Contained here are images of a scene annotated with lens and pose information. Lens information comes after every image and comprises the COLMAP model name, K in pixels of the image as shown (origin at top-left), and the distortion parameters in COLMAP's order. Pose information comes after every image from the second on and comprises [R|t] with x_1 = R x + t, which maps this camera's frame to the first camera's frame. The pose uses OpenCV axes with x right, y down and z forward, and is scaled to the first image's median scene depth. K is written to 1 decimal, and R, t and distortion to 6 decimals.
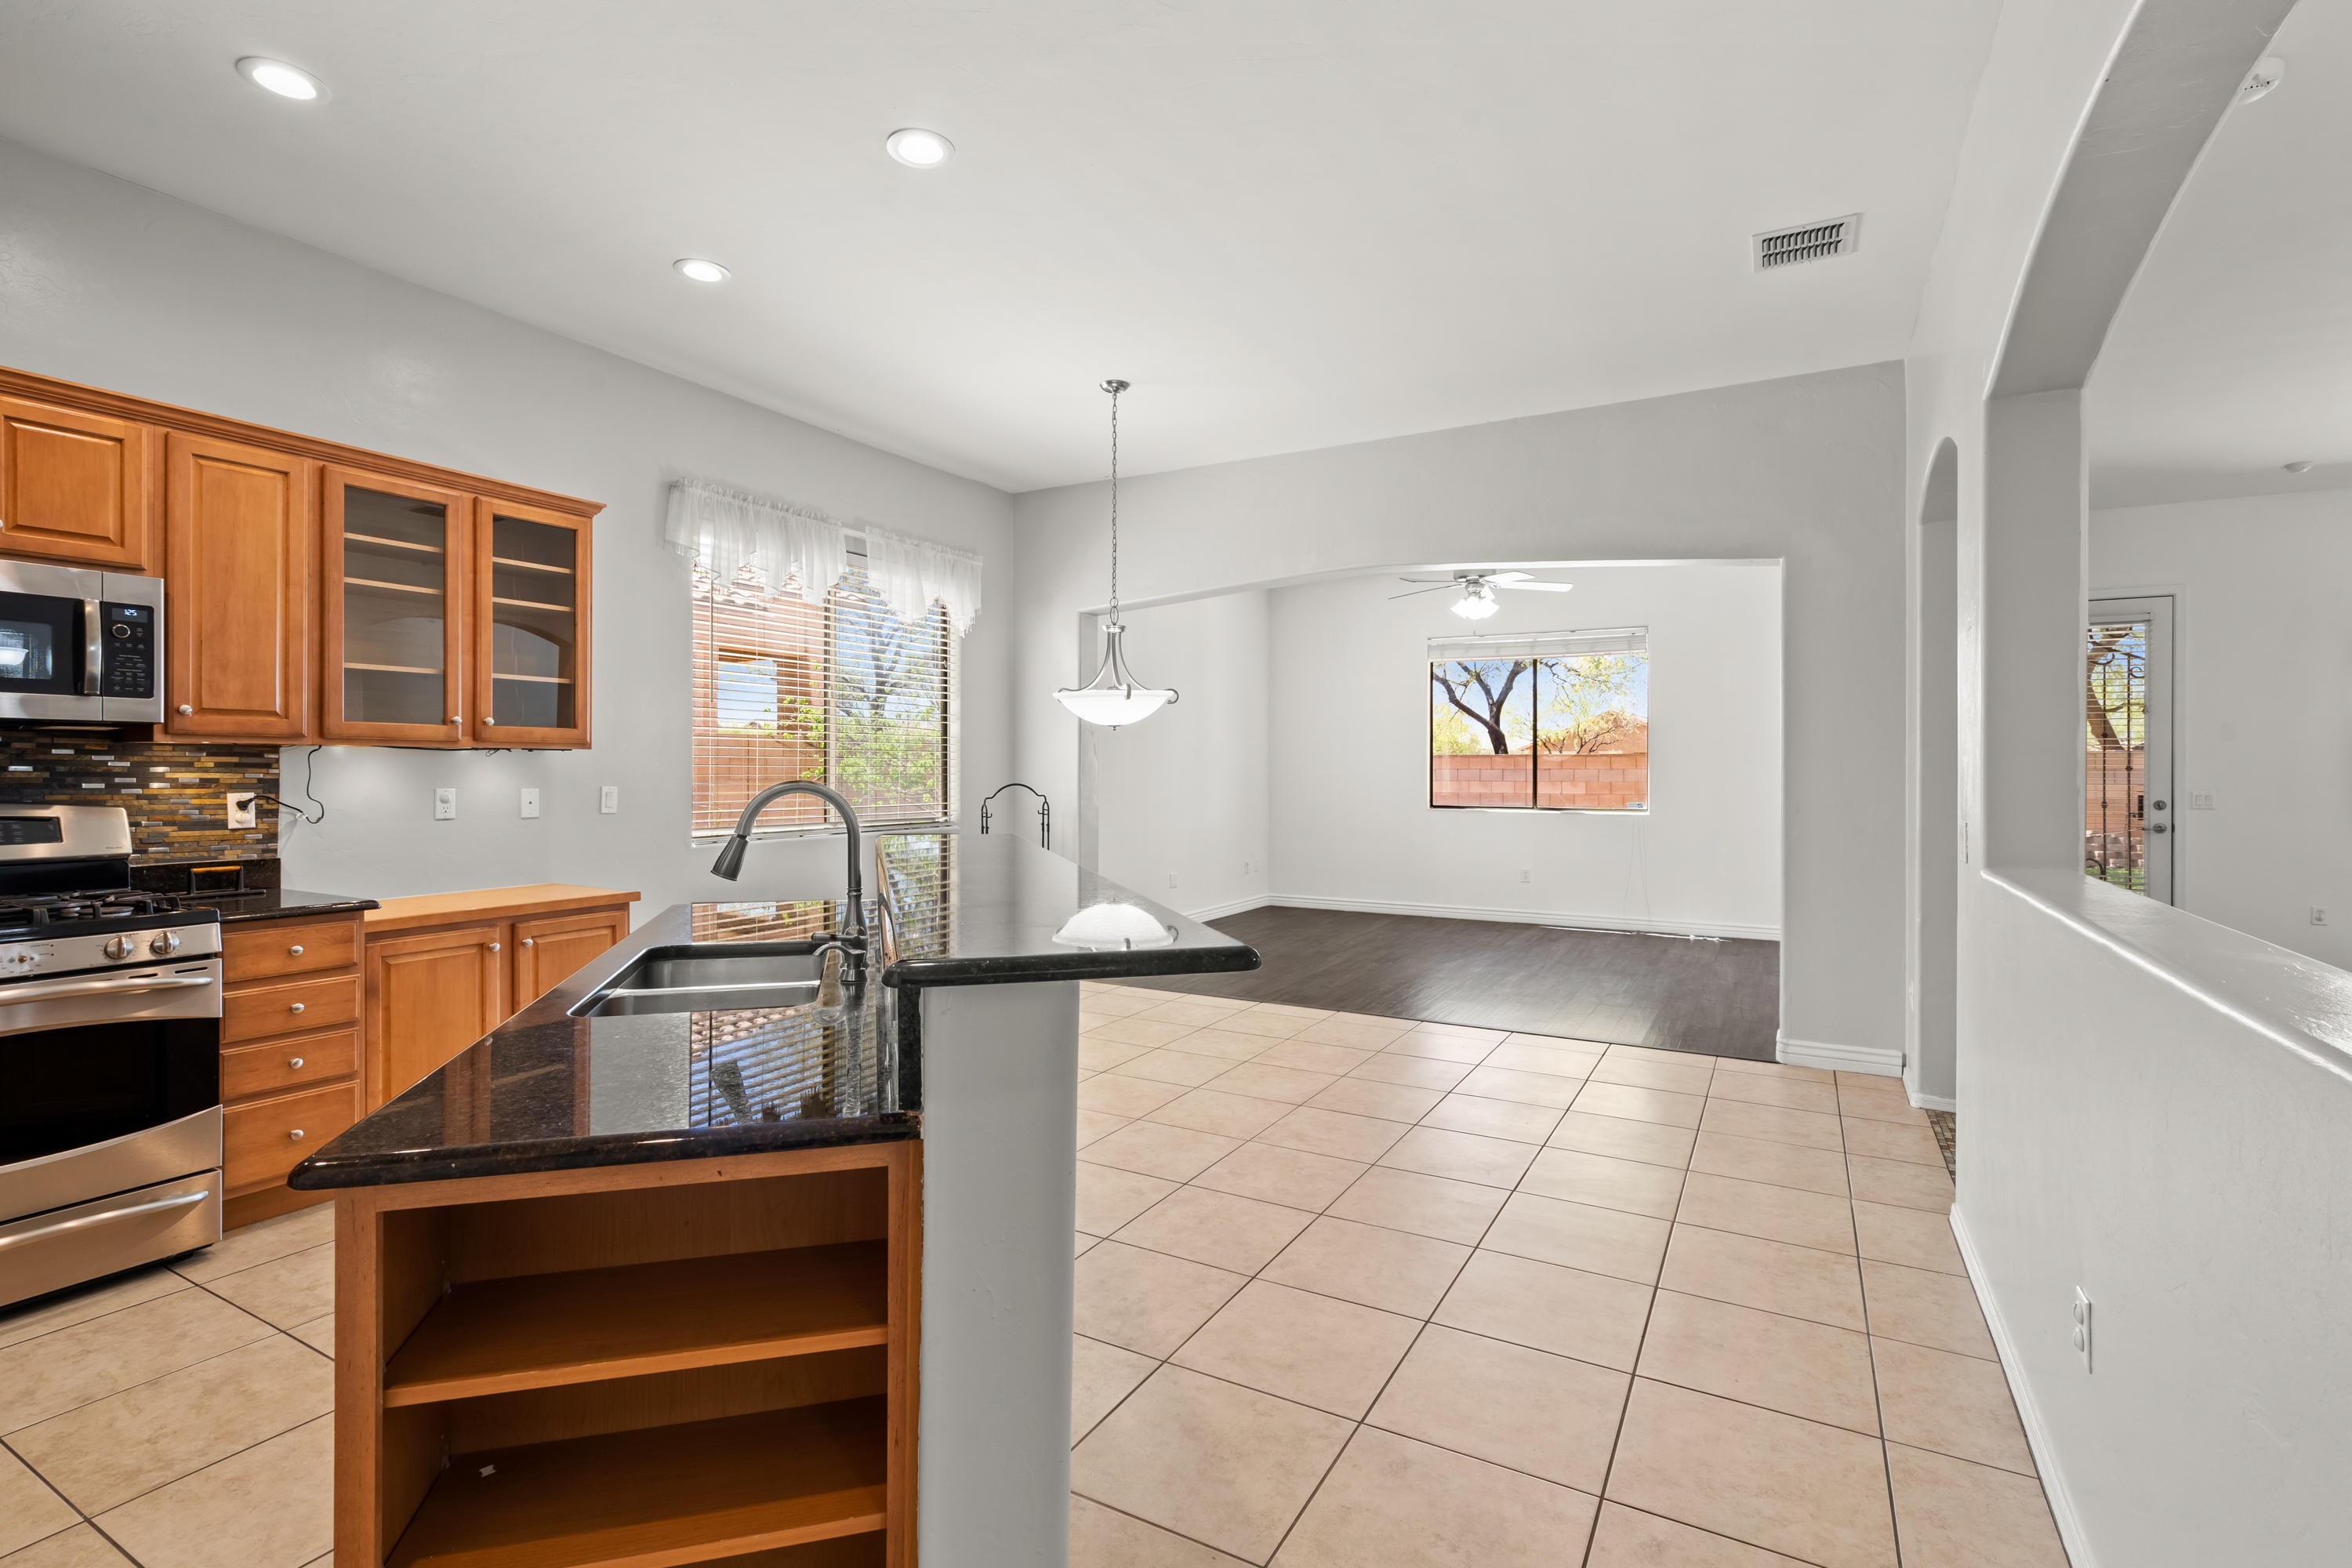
lens RADIAL K [[1082.0, 0, 1179.6], [0, 1082.0, 769.5], [0, 0, 1]] dist [-0.001883, 0.000515]
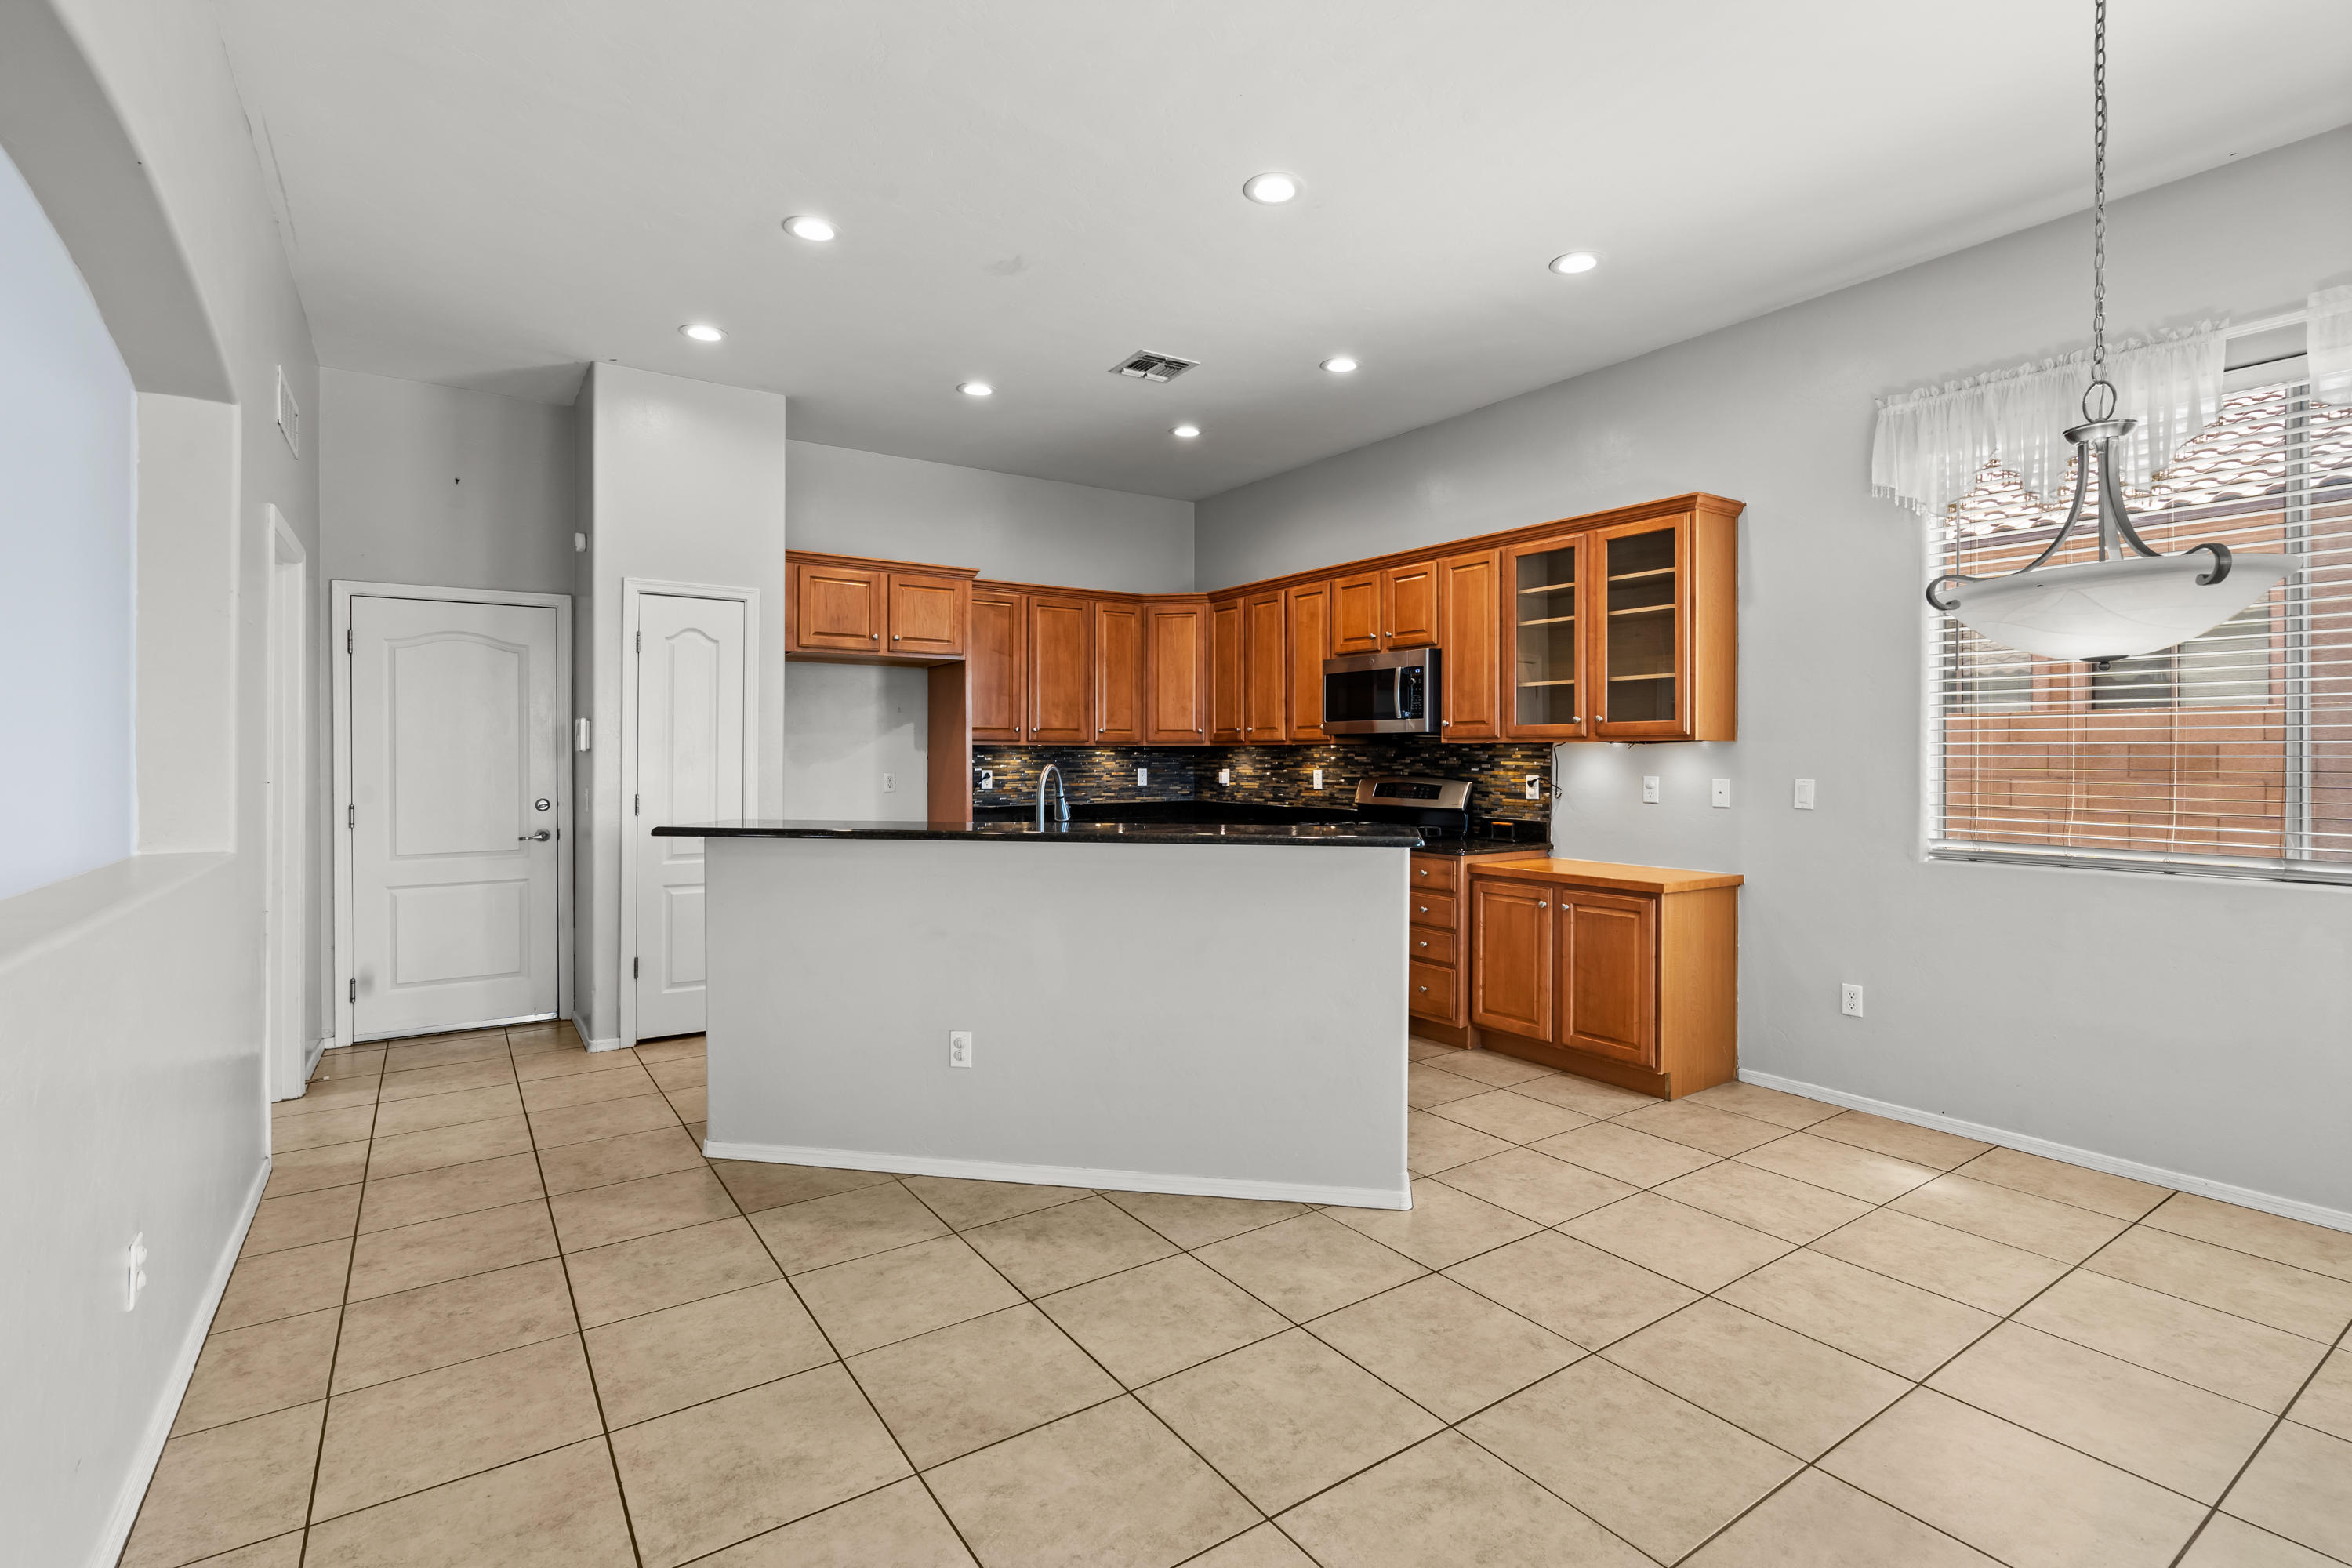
lens RADIAL K [[1082.0, 0, 1179.6], [0, 1082.0, 769.5], [0, 0, 1]] dist [-0.001883, 0.000515]
pose [[-0.436785, 0.008040, -0.899530, 0.667651], [-0.003928, 0.999933, 0.010845, -0.000609], [0.899557, 0.008270, -0.436725, 1.194266]]
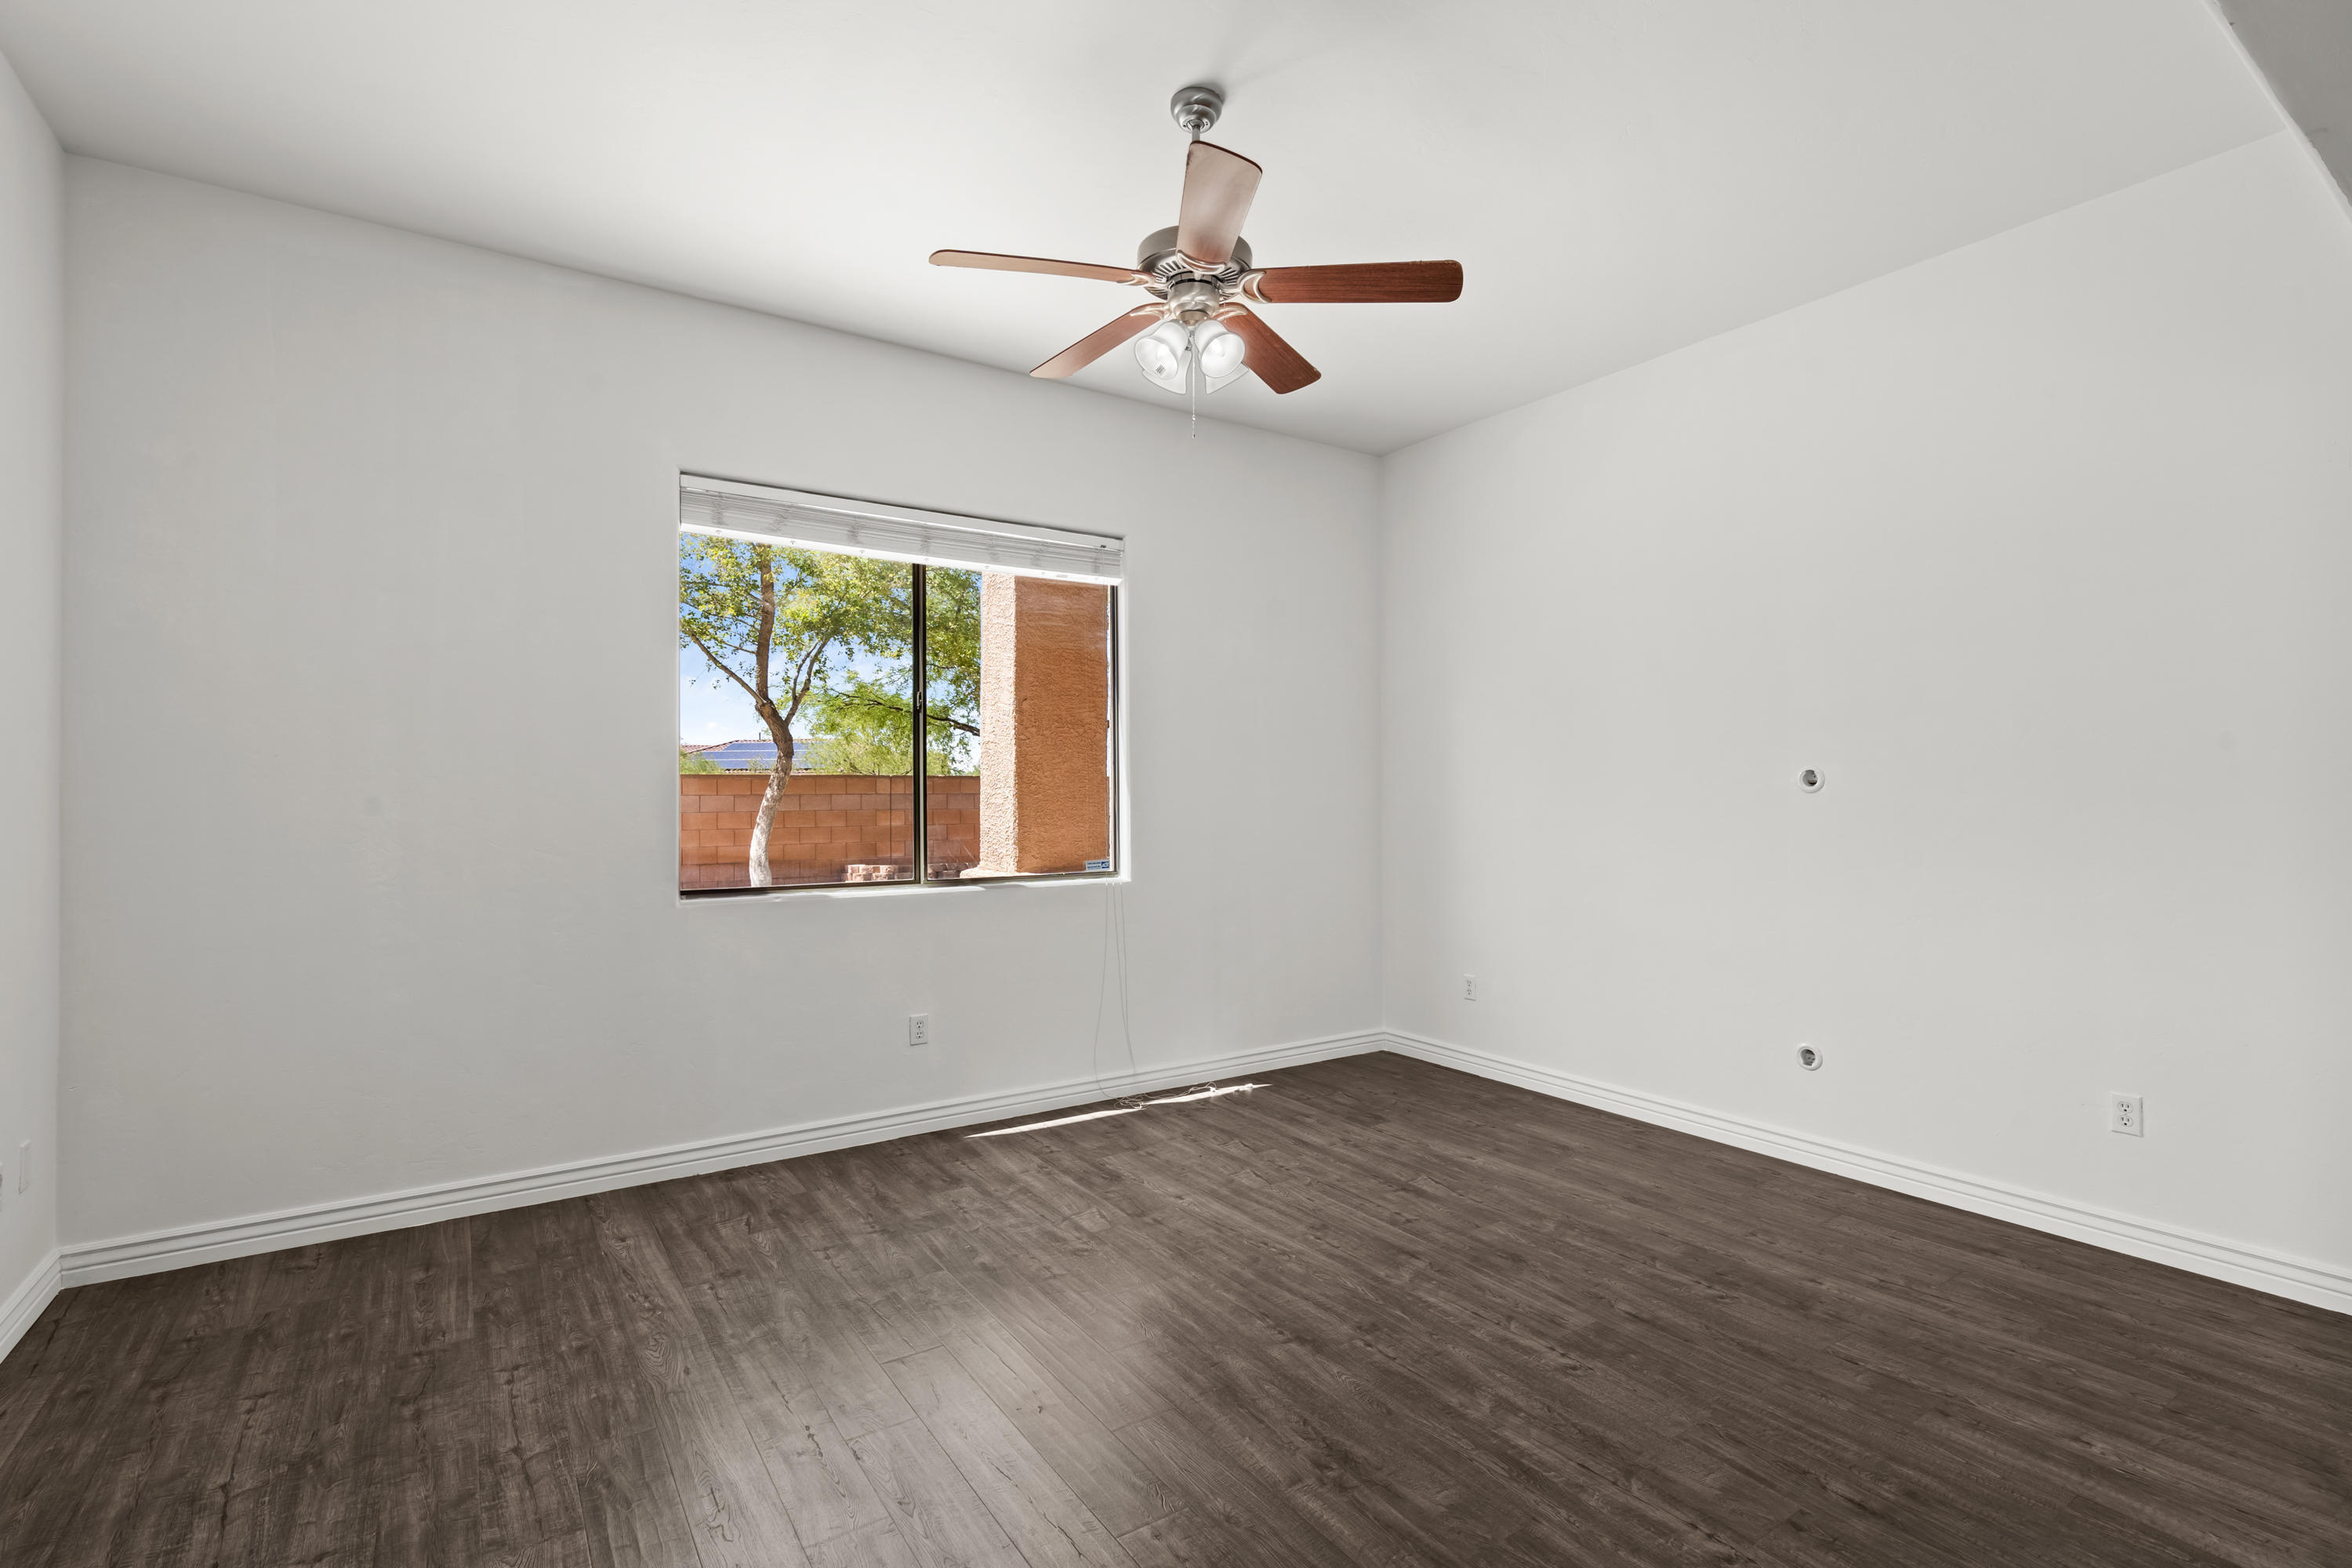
lens RADIAL K [[1071.4, 0, 1168.3], [0, 1071.4, 792.8], [0, 0, 1]] dist [-0.001889, -0.000044]
pose [[0.456376, 0.000162, 0.889787, -0.098296], [0.001113, 0.999999, -0.000753, -0.006715], [-0.889786, 0.001334, 0.456375, 1.806619]]
